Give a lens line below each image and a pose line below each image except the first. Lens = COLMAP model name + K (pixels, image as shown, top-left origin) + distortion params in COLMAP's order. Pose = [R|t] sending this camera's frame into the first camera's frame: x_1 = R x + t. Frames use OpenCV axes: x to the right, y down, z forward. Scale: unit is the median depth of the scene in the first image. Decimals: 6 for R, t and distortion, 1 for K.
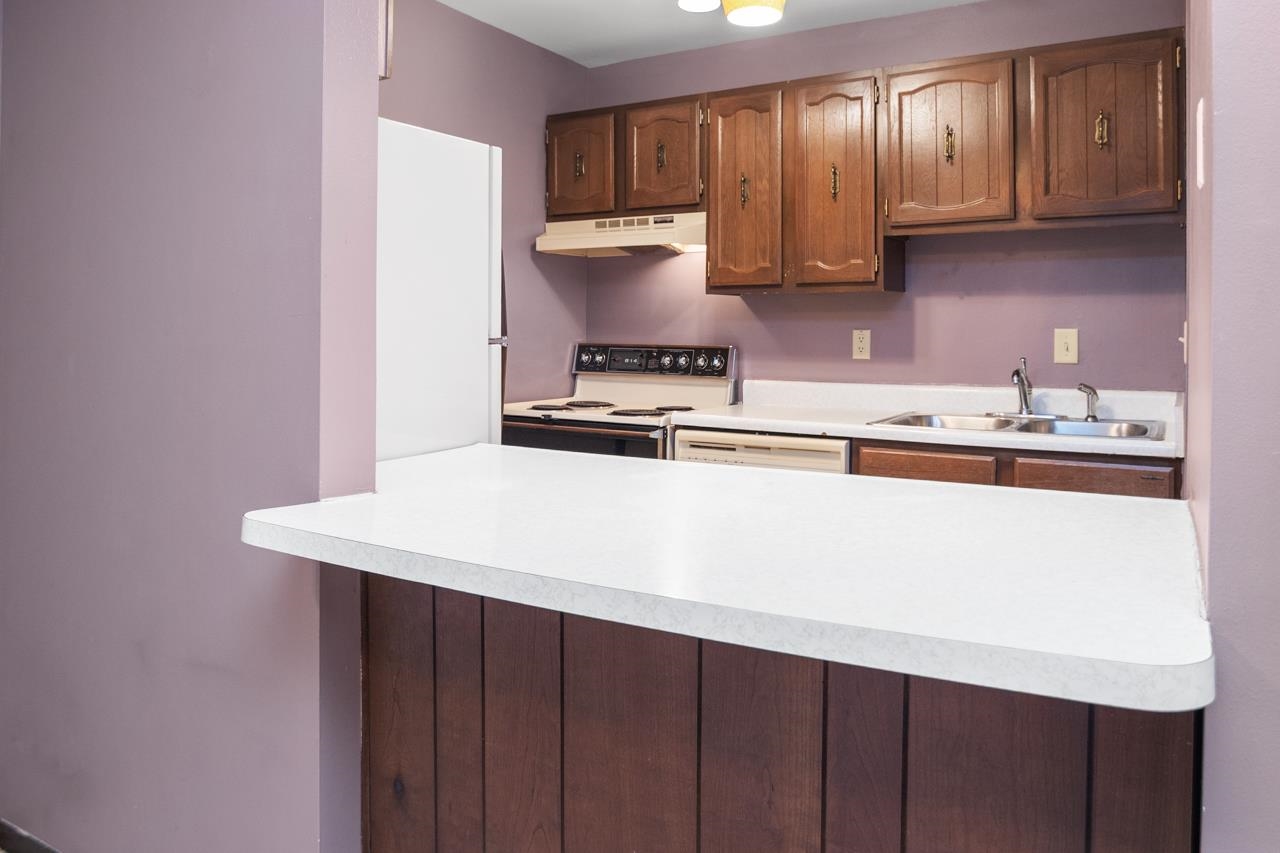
lens RADIAL K [[922.6, 0, 634.3], [0, 922.6, 336.4], [0, 0, 1]] dist [-0.024520, -0.001163]
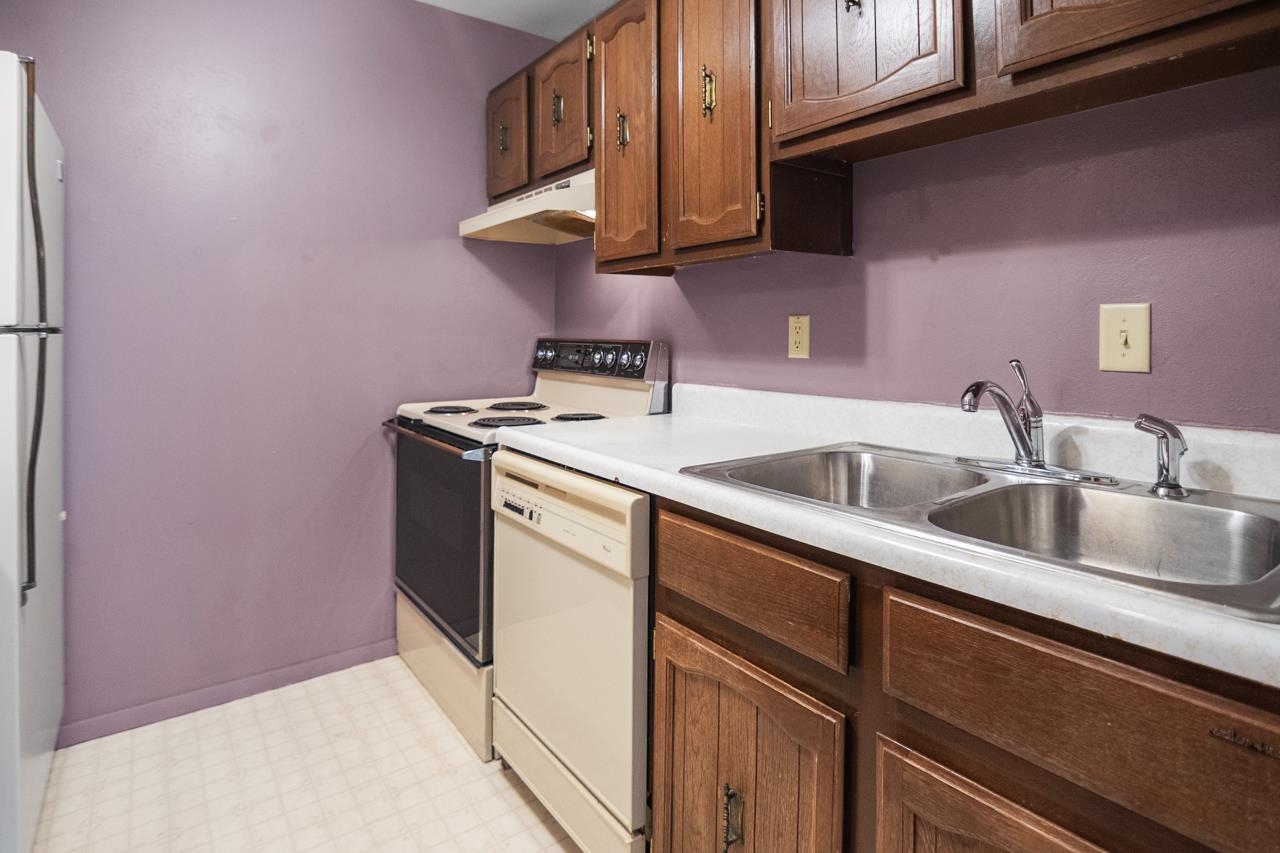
lens RADIAL K [[661.2, 0, 618.0], [0, 661.2, 330.1], [0, 0, 1]] dist [-0.023222, 0.000334]
pose [[0.917055, -0.006154, -0.398714, 0.318668], [0.001027, 0.999914, -0.013071, 0.009717], [0.398760, 0.011578, 0.916982, 0.494469]]
